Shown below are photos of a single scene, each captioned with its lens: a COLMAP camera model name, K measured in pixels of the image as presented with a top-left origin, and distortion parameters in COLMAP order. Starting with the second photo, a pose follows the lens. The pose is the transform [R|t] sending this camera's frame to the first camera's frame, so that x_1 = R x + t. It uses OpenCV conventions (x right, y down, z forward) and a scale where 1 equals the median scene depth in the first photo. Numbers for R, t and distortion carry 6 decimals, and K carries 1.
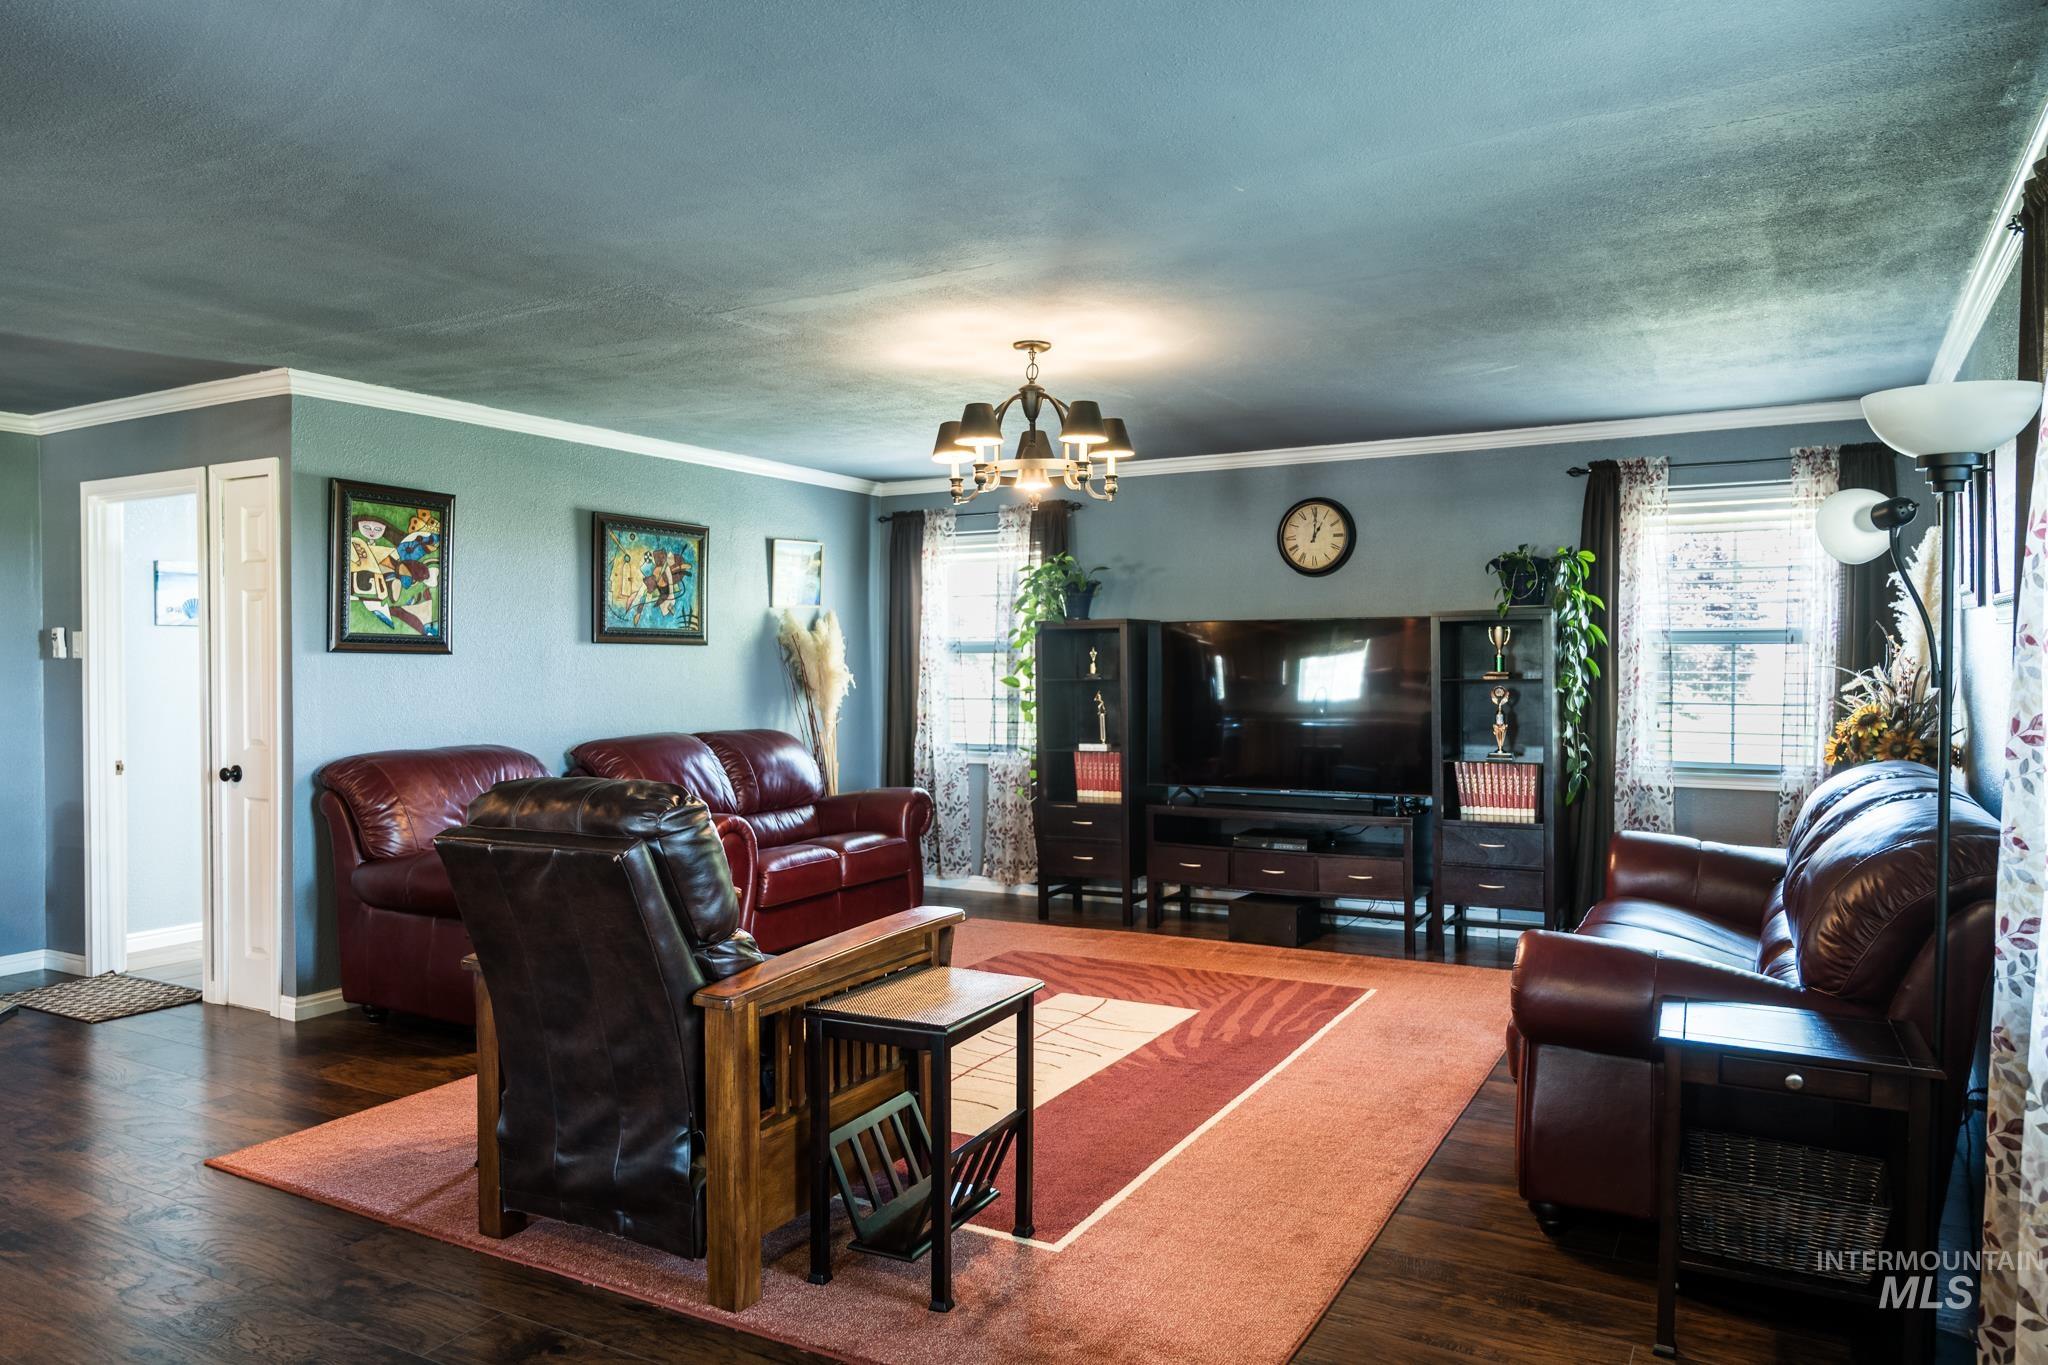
lens RADIAL K [[1365.8, 0, 1016.3], [0, 1365.8, 681.6], [0, 0, 1]] dist [-0.008141, 0.003321]
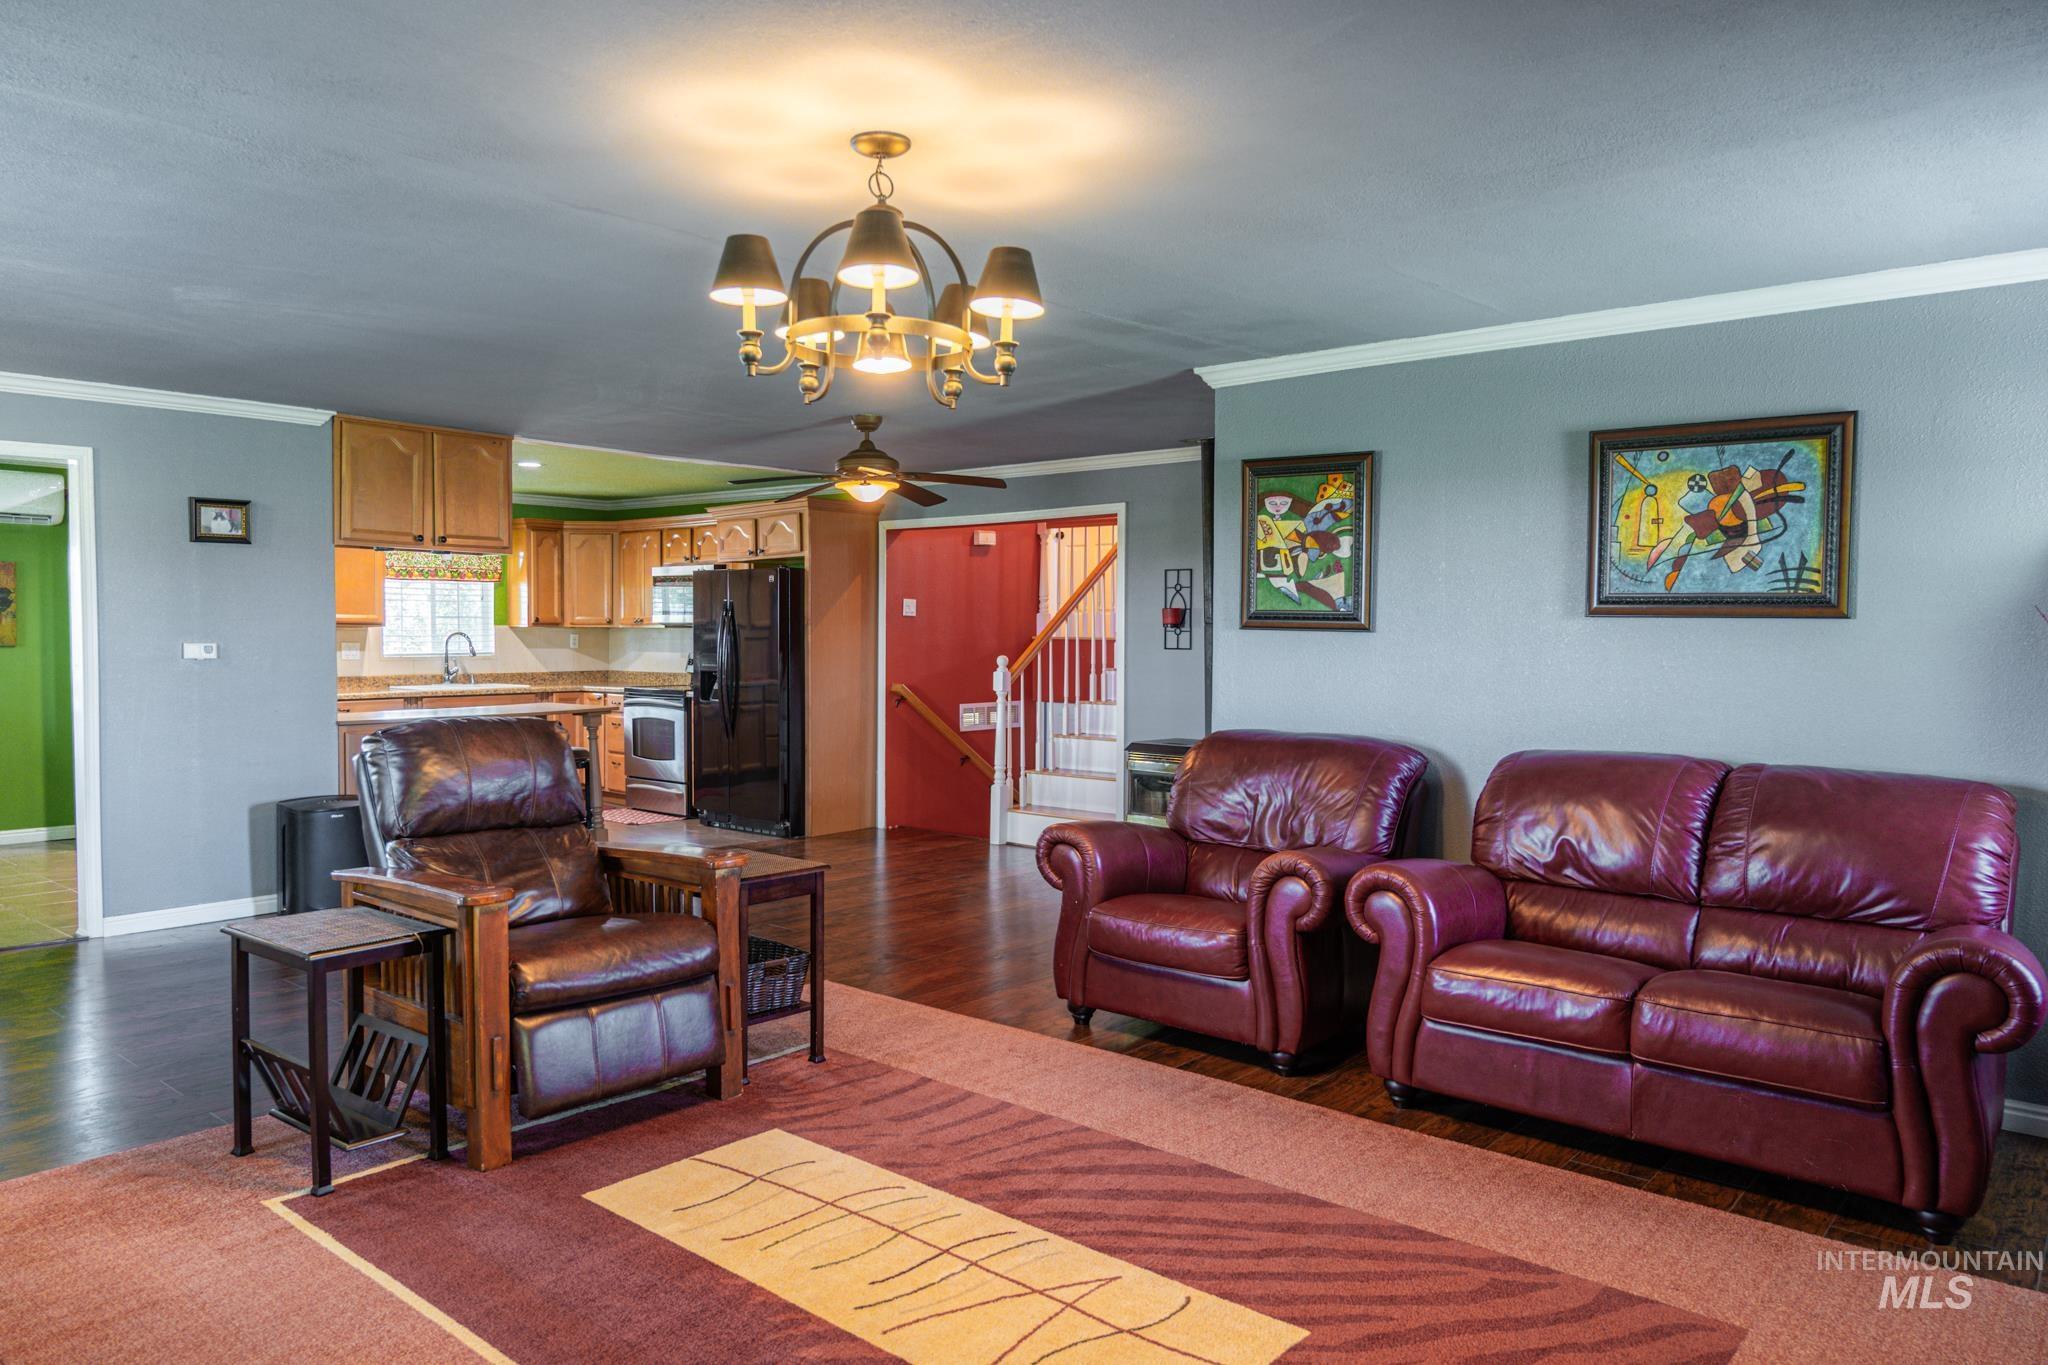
lens RADIAL K [[1365.8, 0, 1014.4], [0, 1365.8, 668.1], [0, 0, 1]] dist [-0.008141, 0.003321]
pose [[-0.193296, 0.027799, -0.980747, 0.526186], [-0.022288, 0.999216, 0.032716, -0.021338], [0.980887, 0.028183, -0.192525, 0.991124]]
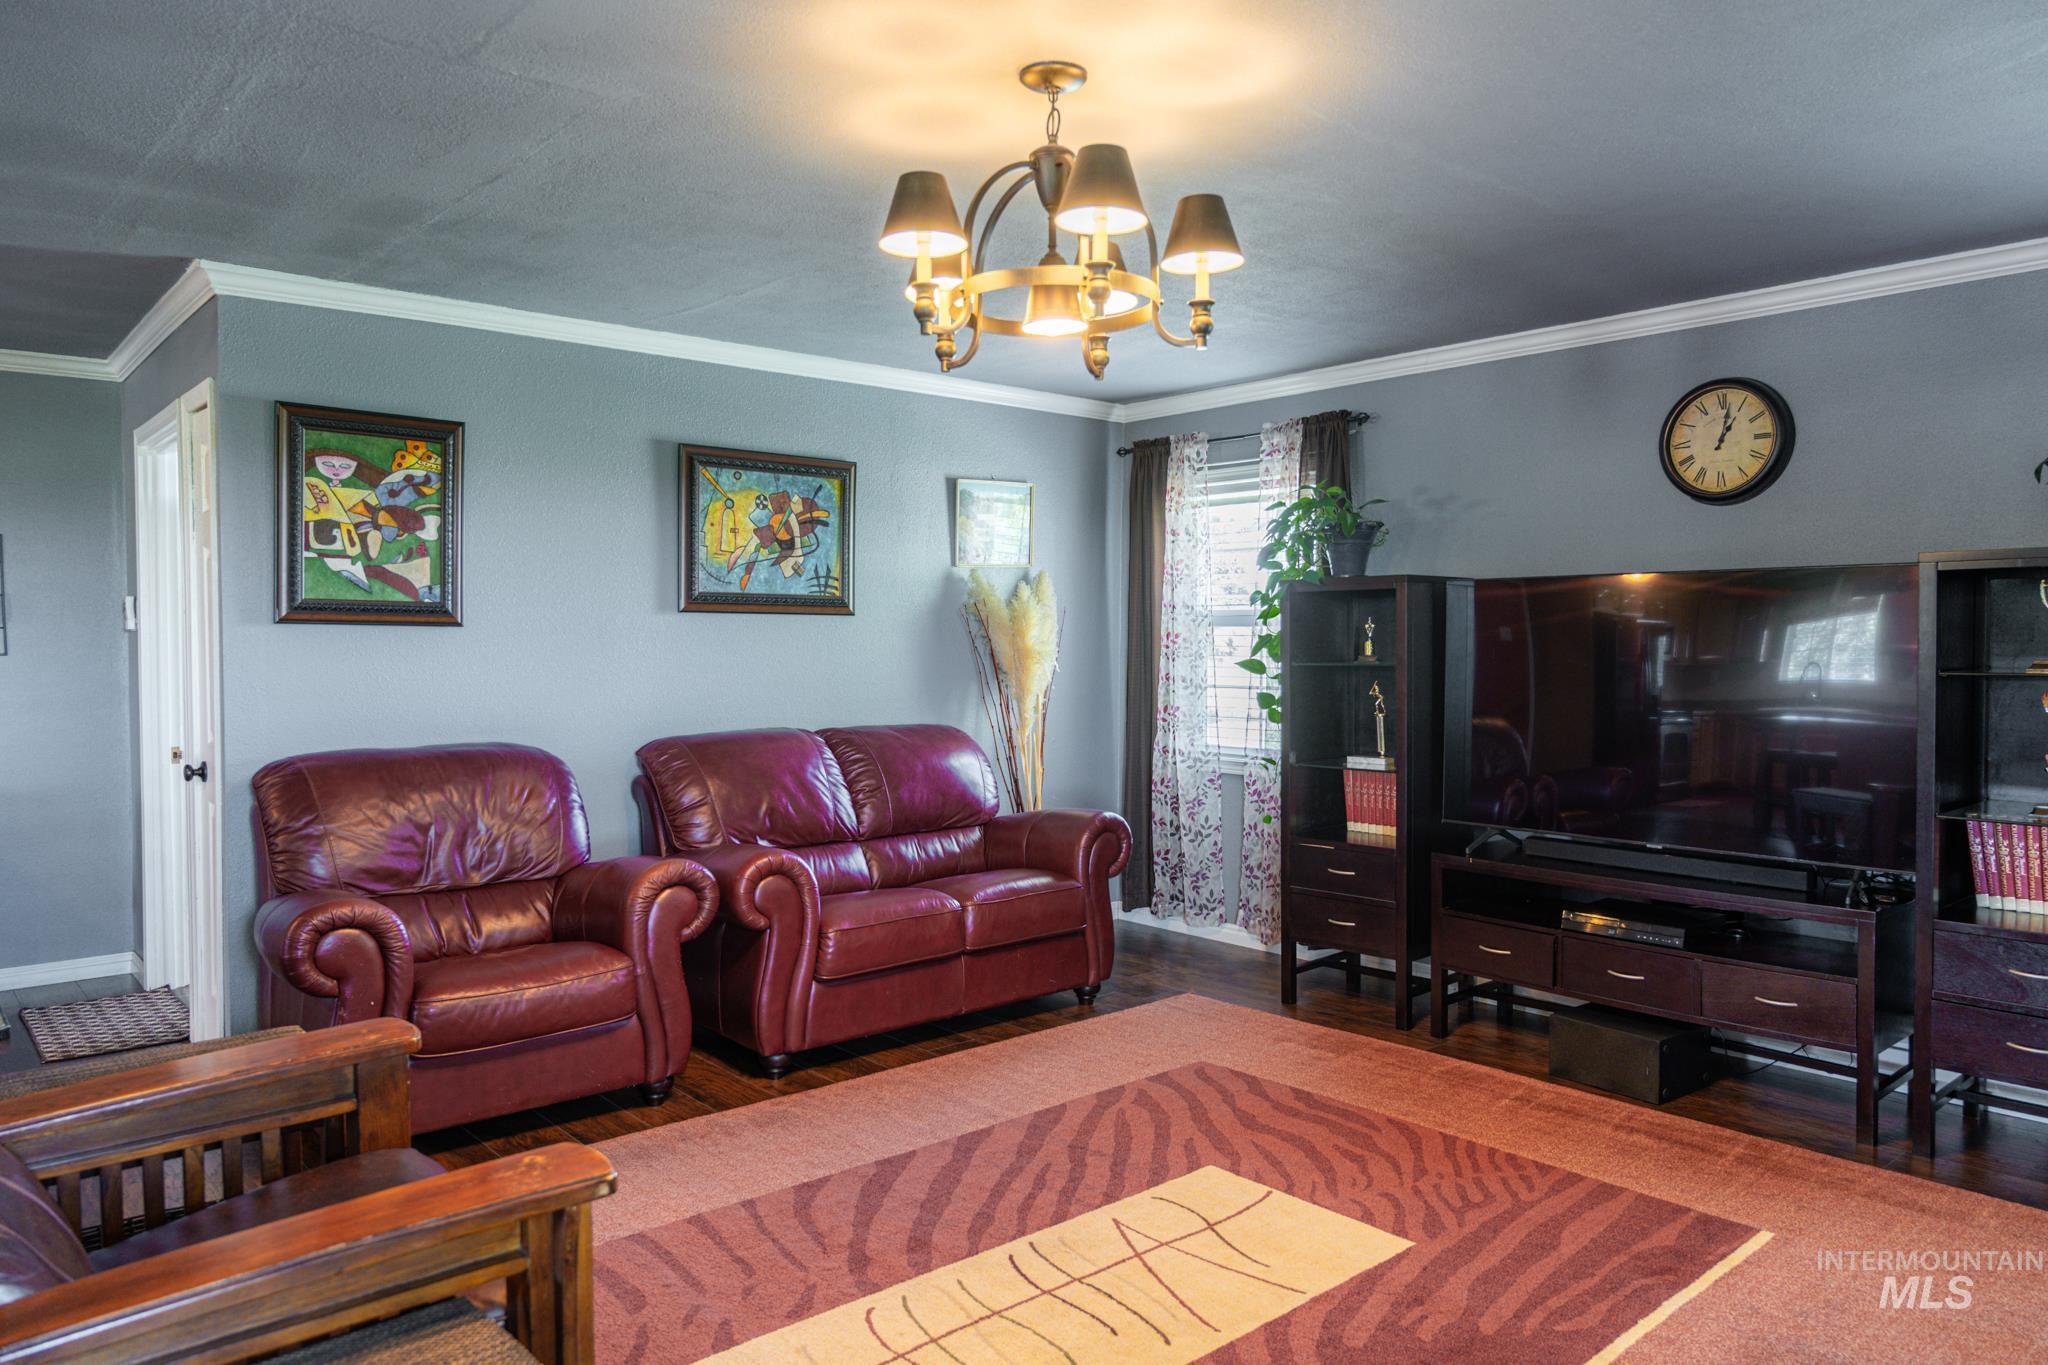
lens RADIAL K [[1365.8, 0, 1018.2], [0, 1365.8, 674.0], [0, 0, 1]] dist [-0.008141, 0.003321]
pose [[0.943210, 0.012785, -0.331950, 0.156908], [-0.008051, 0.999845, 0.015633, -0.007818], [0.332099, -0.012073, 0.943167, 0.383206]]
